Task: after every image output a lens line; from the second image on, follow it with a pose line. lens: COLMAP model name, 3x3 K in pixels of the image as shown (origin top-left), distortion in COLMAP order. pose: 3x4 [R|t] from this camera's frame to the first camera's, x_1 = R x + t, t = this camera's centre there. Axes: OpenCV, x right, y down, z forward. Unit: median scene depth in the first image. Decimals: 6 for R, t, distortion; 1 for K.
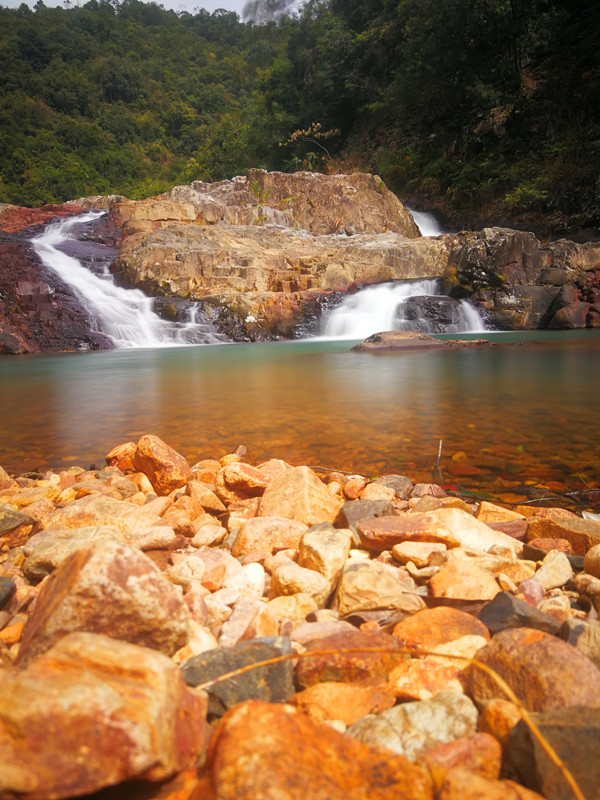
lens RADIAL K [[635.5, 0, 300.2], [0, 635.5, 400.1], [0, 0, 1]] dist [0.034752, -0.029061]
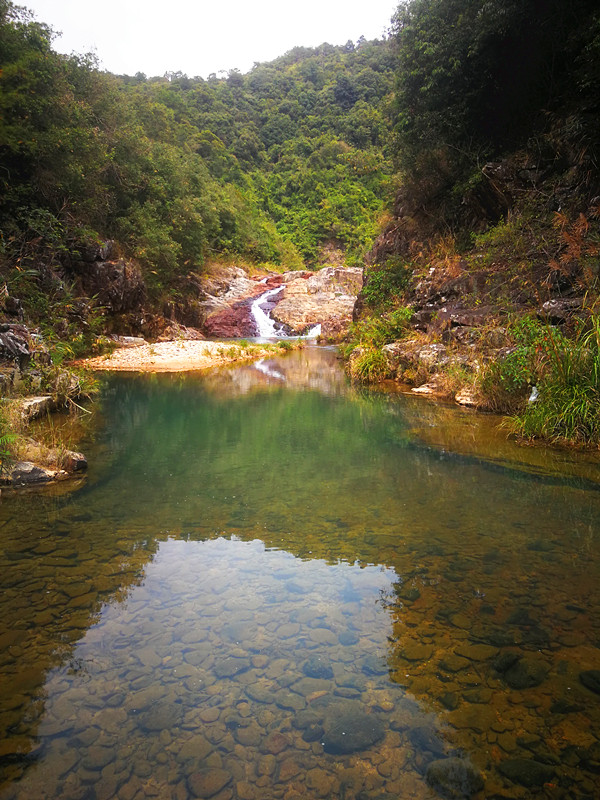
lens RADIAL K [[635.5, 0, 299.7], [0, 635.5, 399.7], [0, 0, 1]] dist [0.034752, -0.029061]
pose [[0.889175, 0.094663, -0.447669, 0.146739], [-0.080558, 0.995470, 0.050491, 0.007943], [0.450421, -0.008832, 0.892773, -0.206001]]
